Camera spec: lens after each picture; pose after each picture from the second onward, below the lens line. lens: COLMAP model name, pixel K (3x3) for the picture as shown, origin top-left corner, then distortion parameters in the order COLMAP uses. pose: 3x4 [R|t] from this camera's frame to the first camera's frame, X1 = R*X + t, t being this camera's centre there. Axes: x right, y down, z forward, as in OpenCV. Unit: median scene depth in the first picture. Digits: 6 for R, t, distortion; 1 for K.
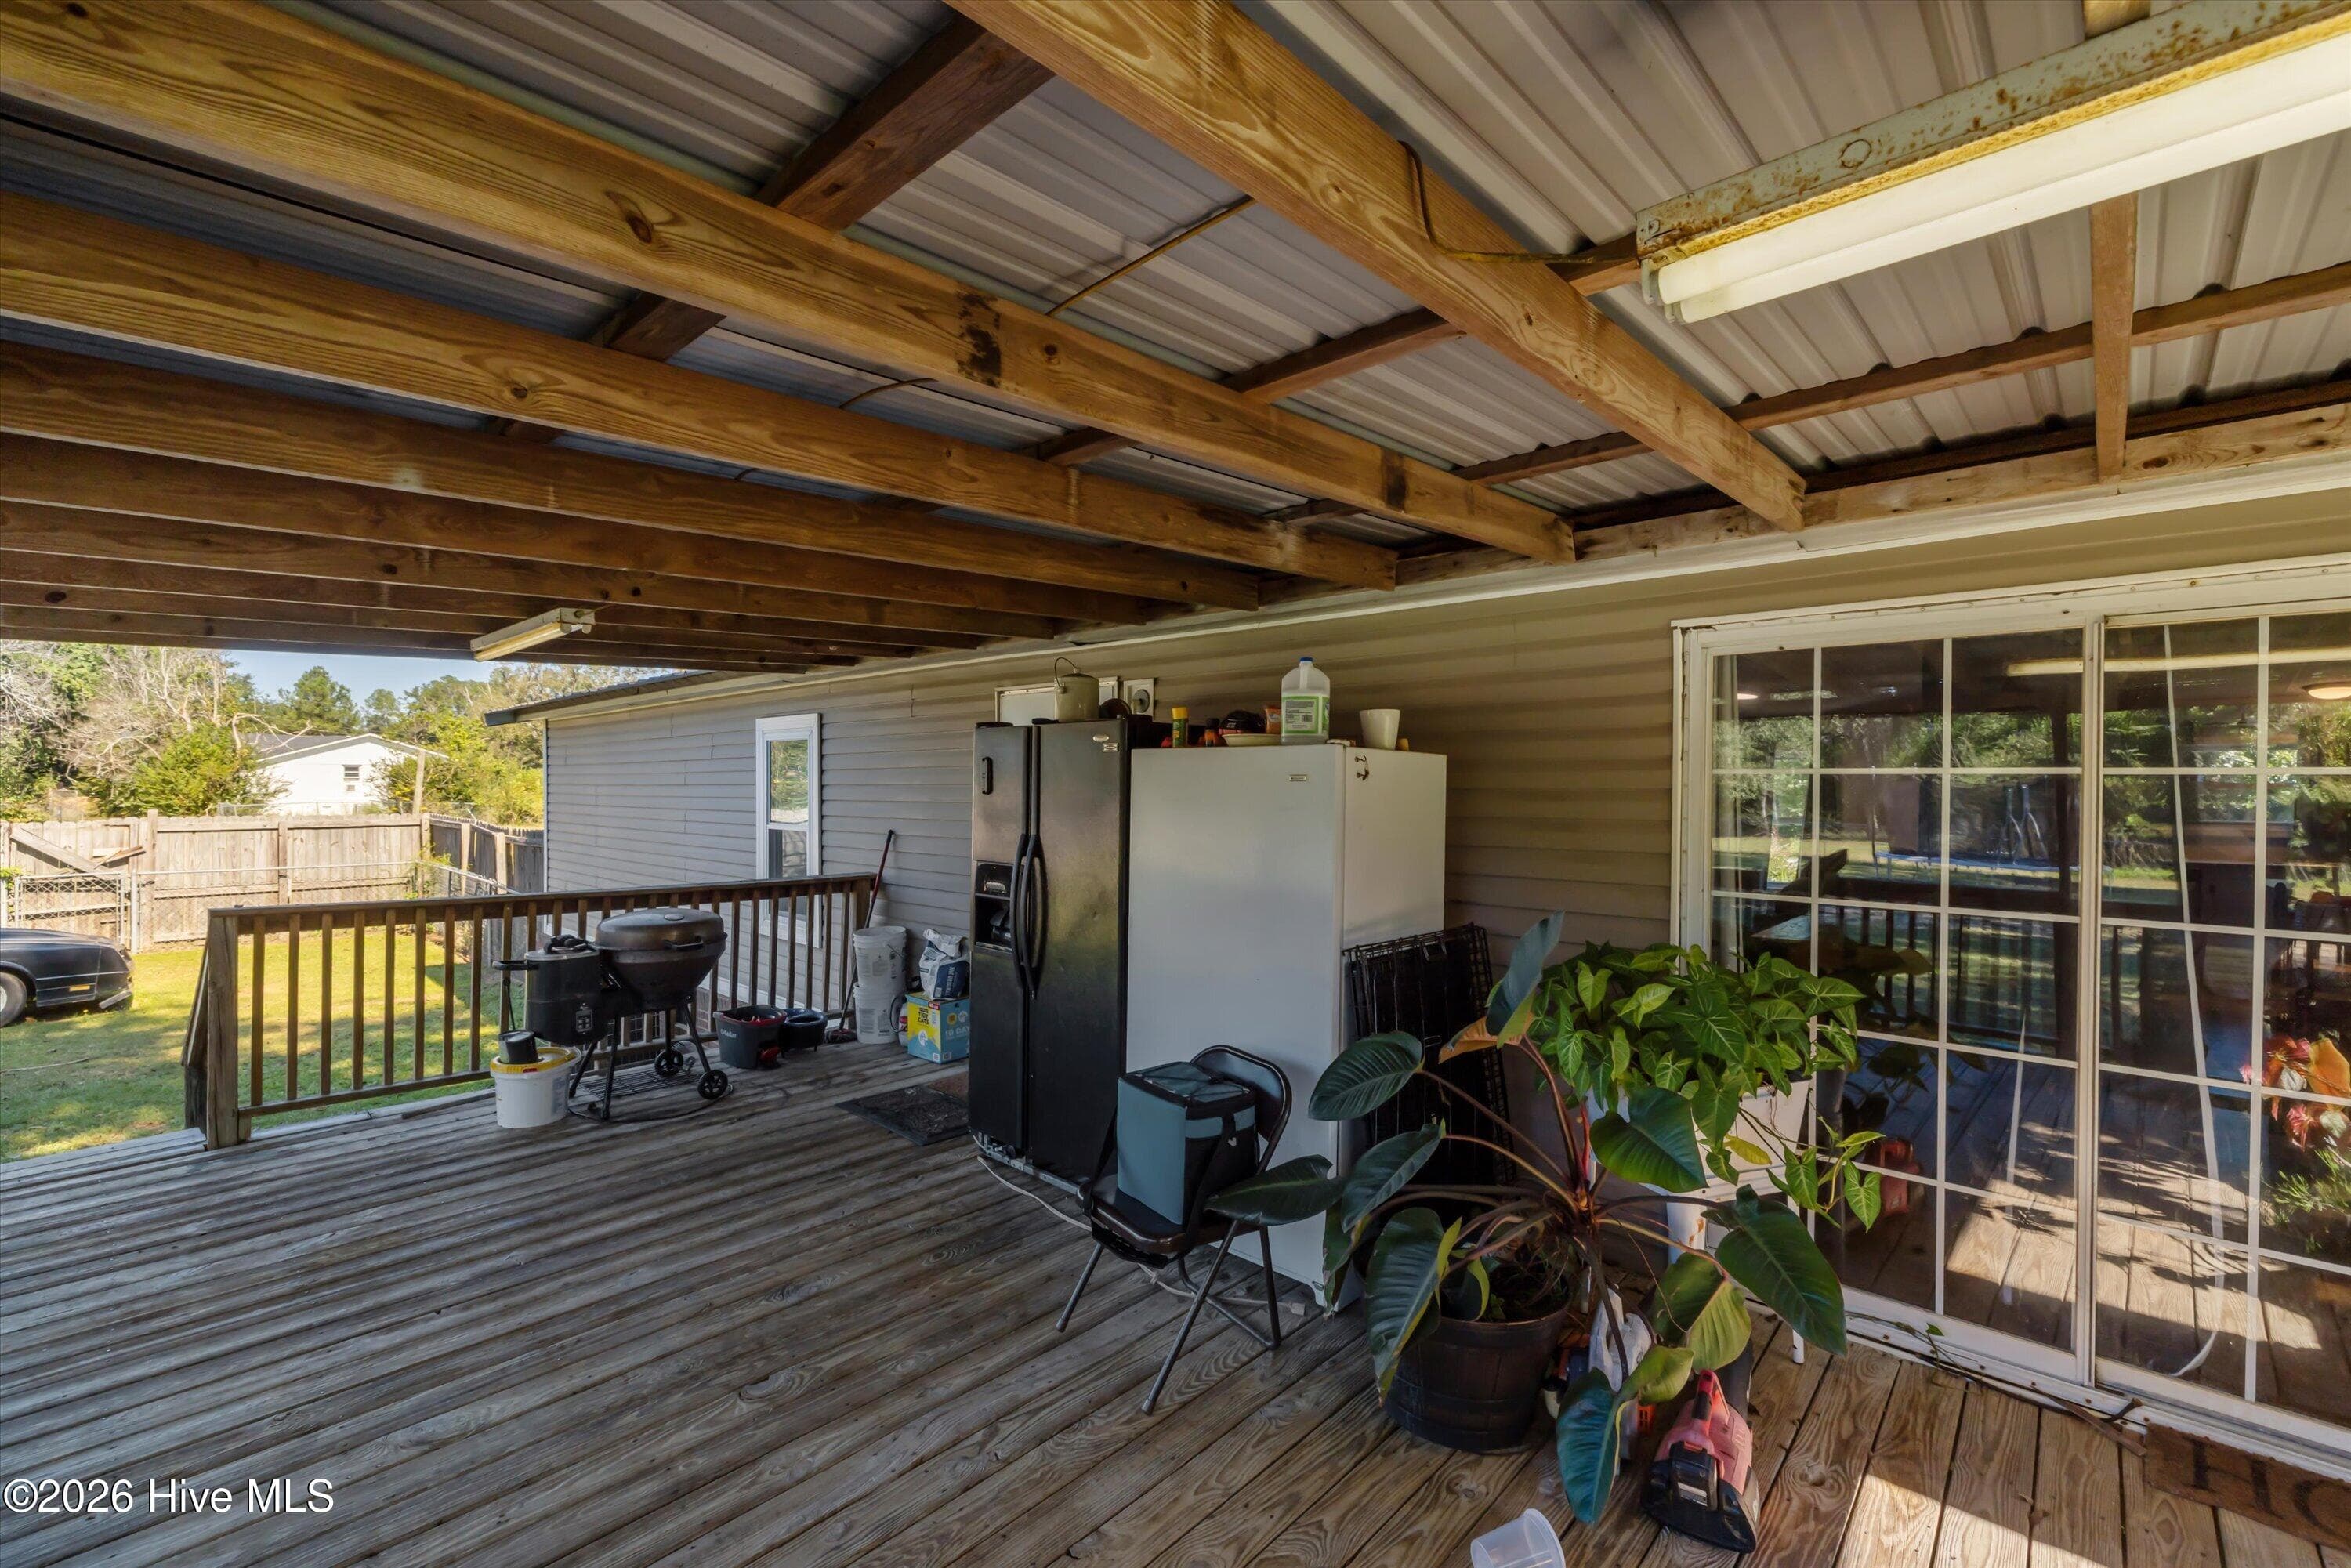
lens RADIAL K [[1027.5, 0, 1183.7], [0, 1027.5, 778.7], [0, 0, 1]] dist [0.000291, -0.000269]
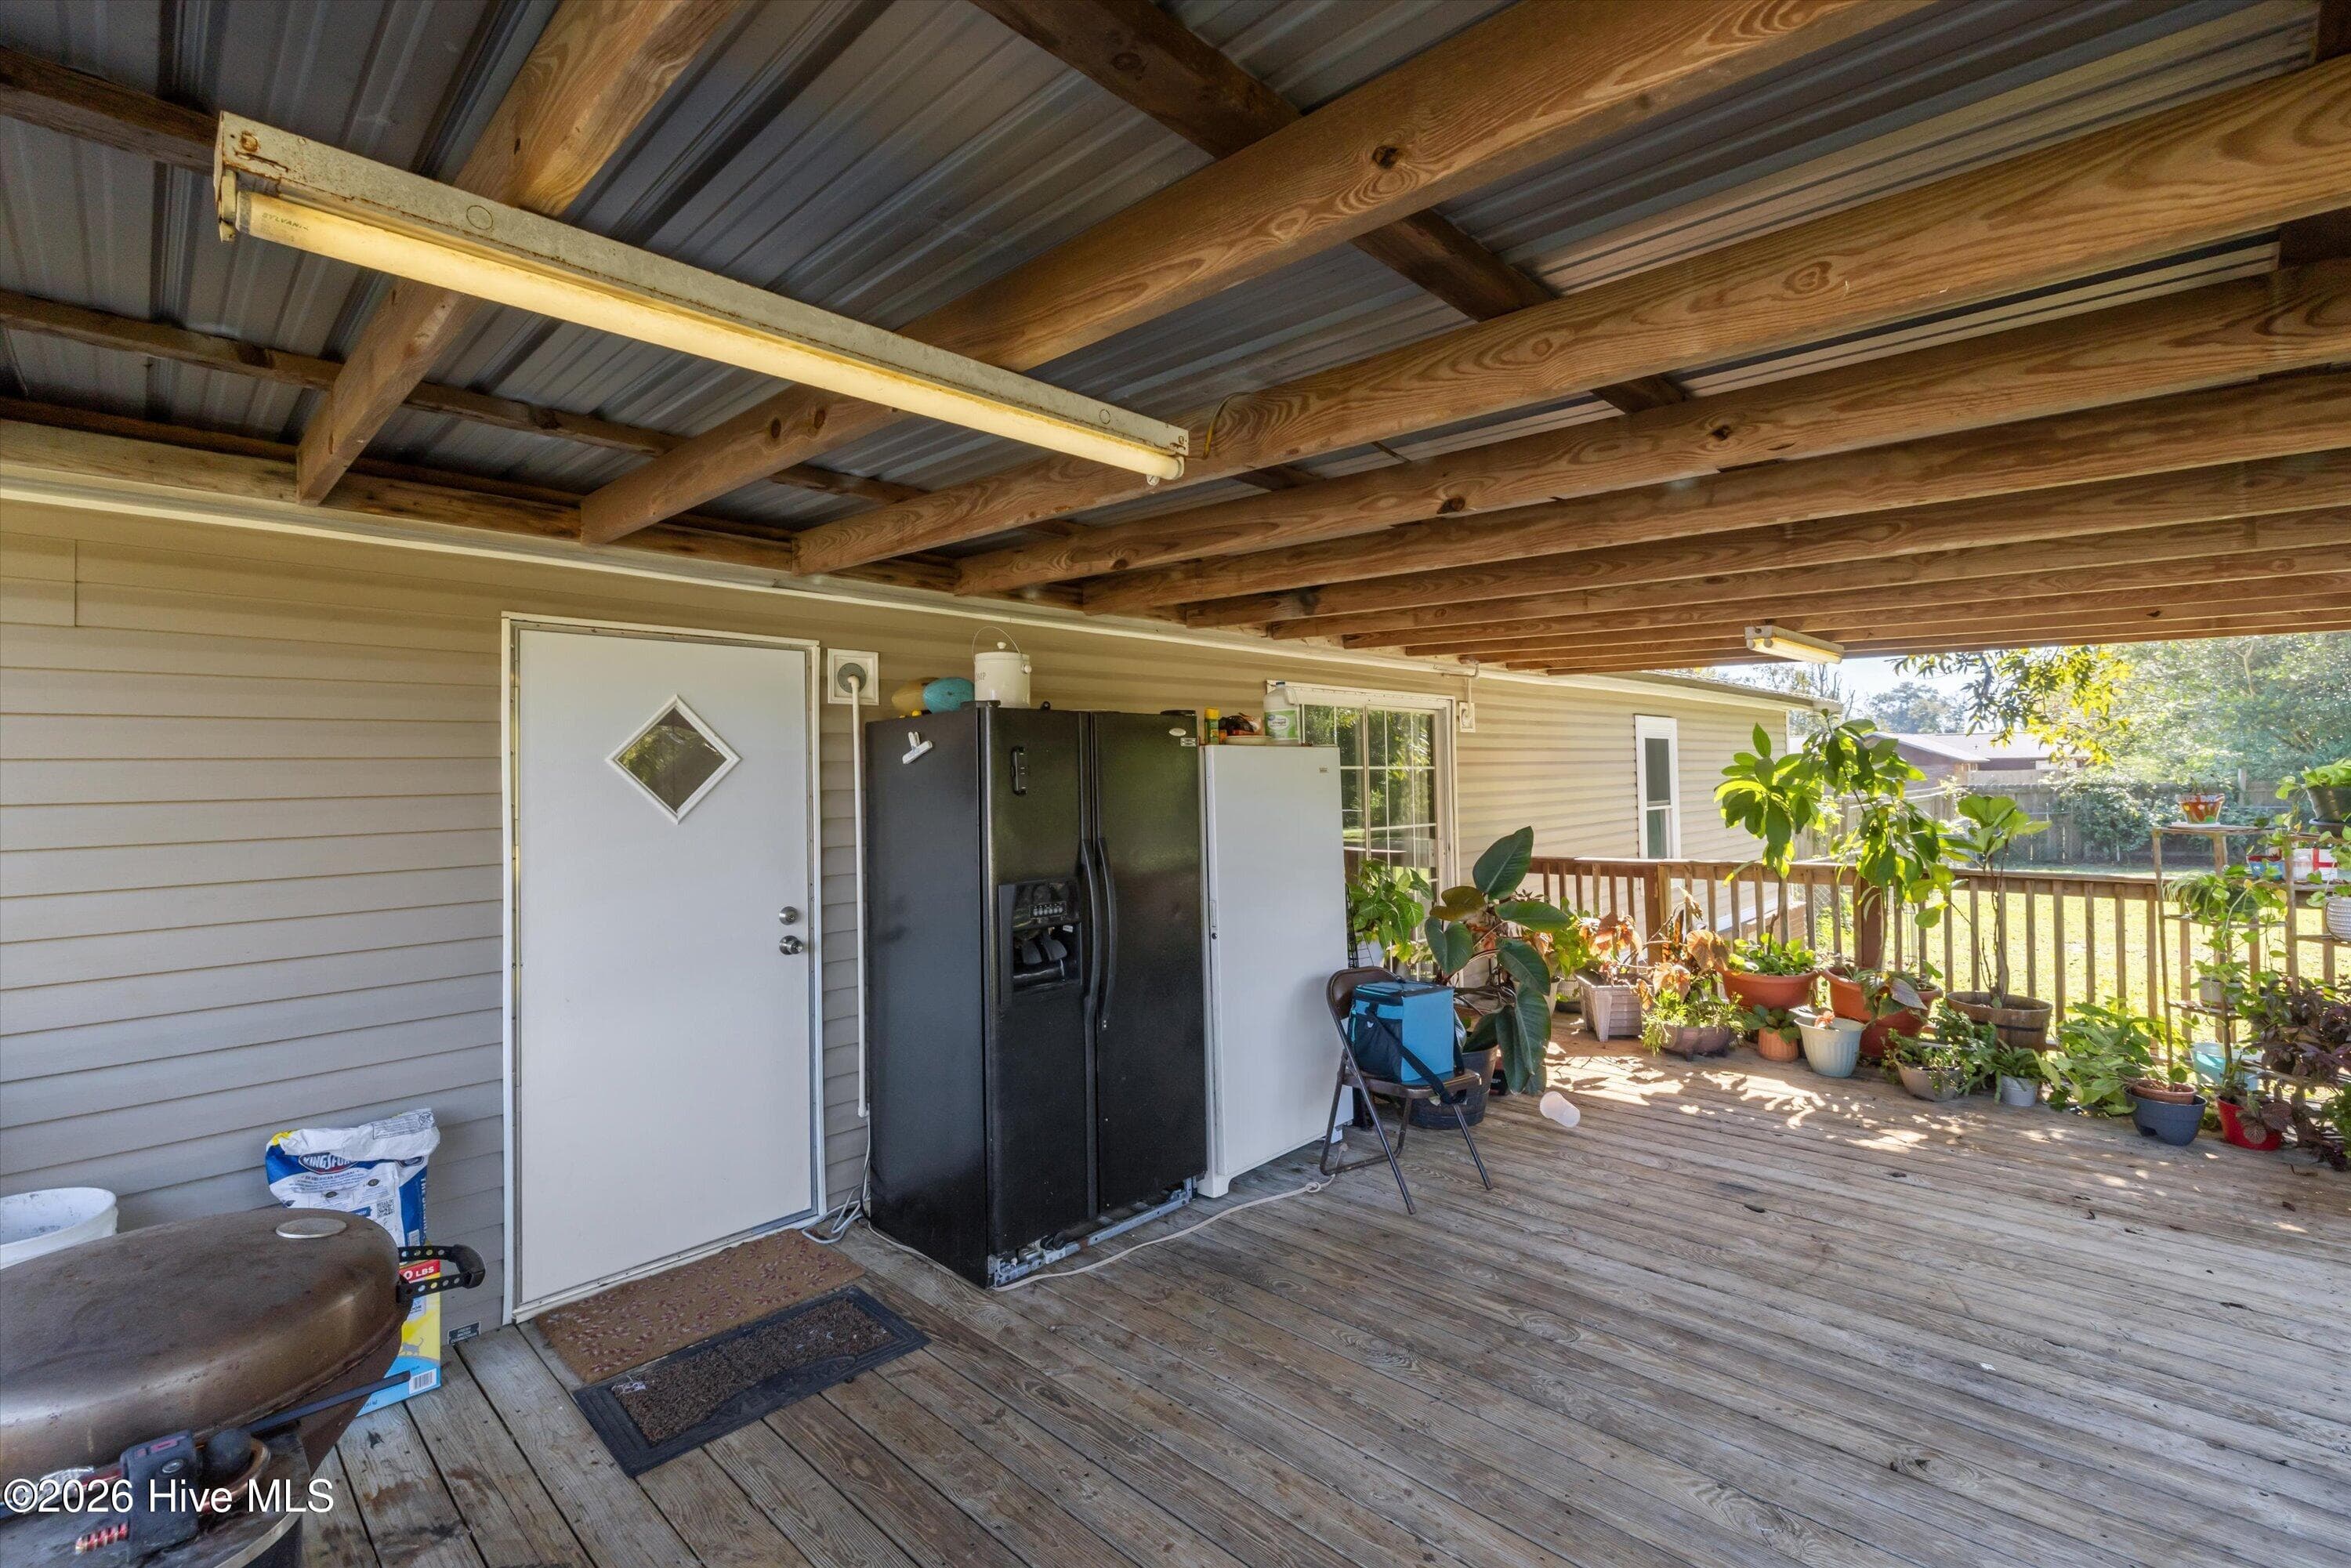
lens RADIAL K [[1027.5, 0, 1183.7], [0, 1027.5, 778.7], [0, 0, 1]] dist [0.000291, -0.000269]
pose [[0.009933, -0.003756, 0.999944, -0.975637], [0.017116, 0.999847, 0.003586, 0.001522], [-0.999804, 0.017080, 0.009995, 0.896450]]
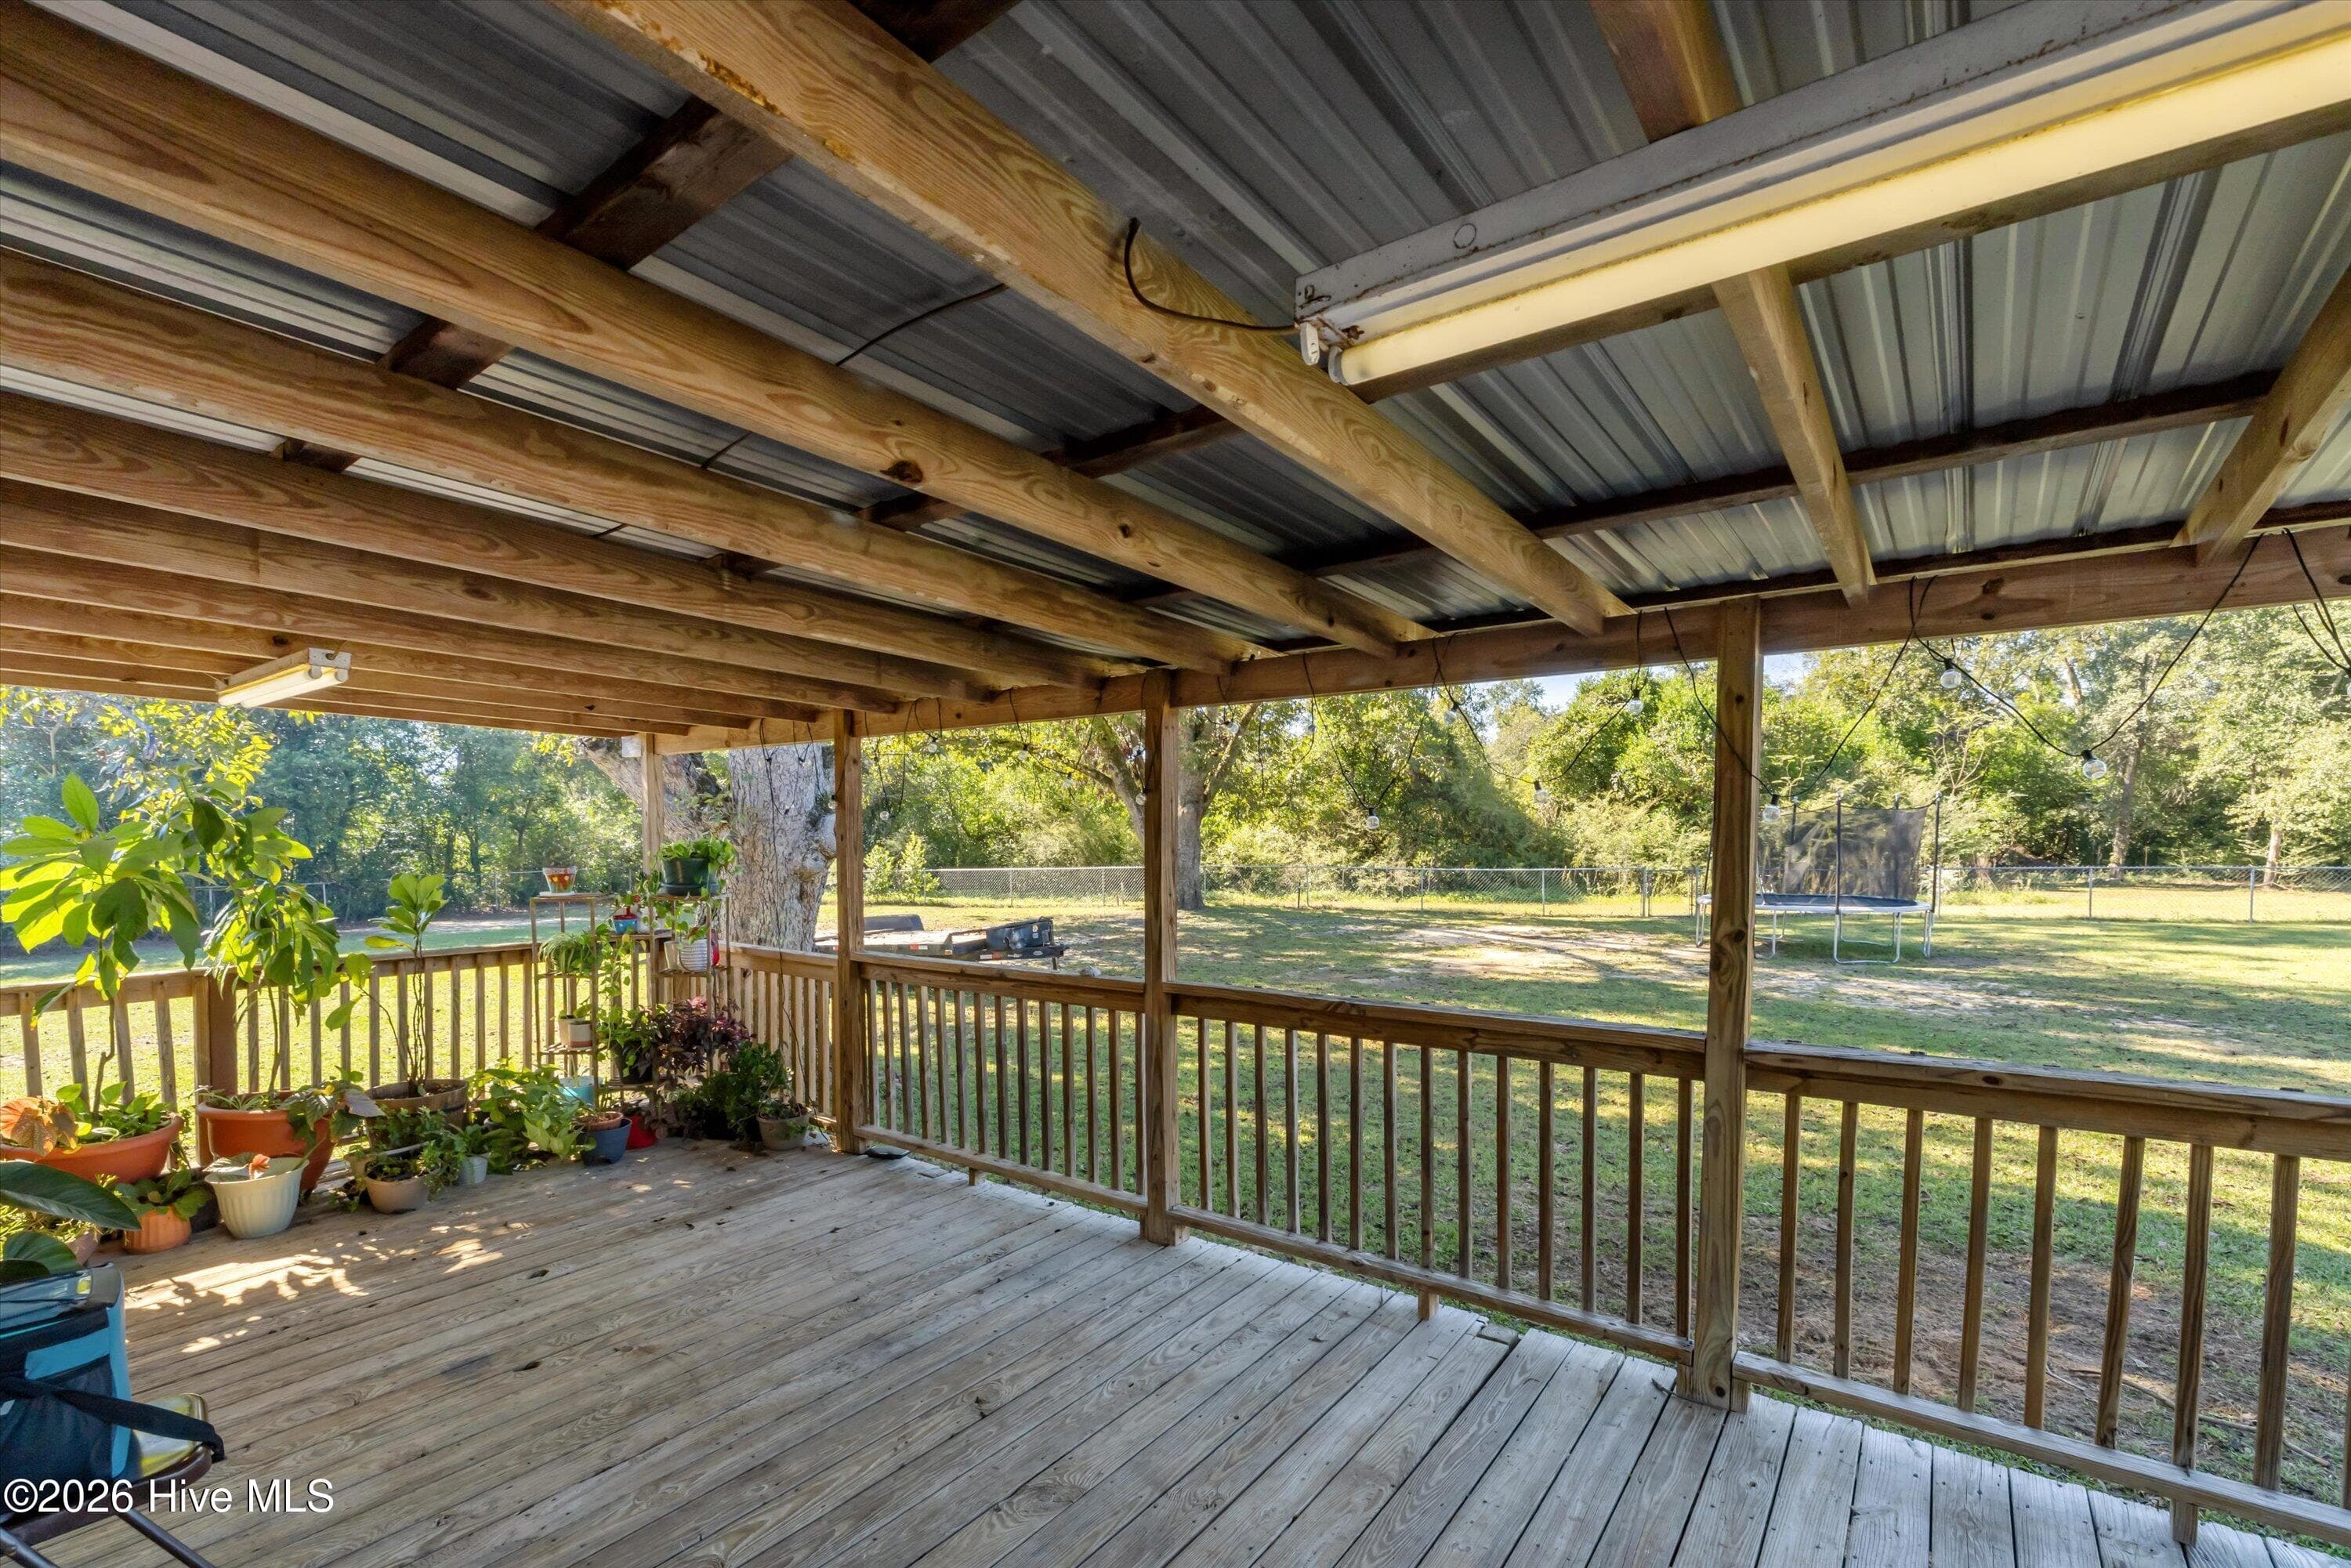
lens RADIAL K [[1027.5, 0, 1183.7], [0, 1027.5, 778.7], [0, 0, 1]] dist [0.000291, -0.000269]
pose [[-0.994431, 0.004981, -0.105276, -0.467352], [0.010555, 0.998567, -0.052456, 0.004918], [0.104864, -0.053275, -0.993059, 1.234427]]
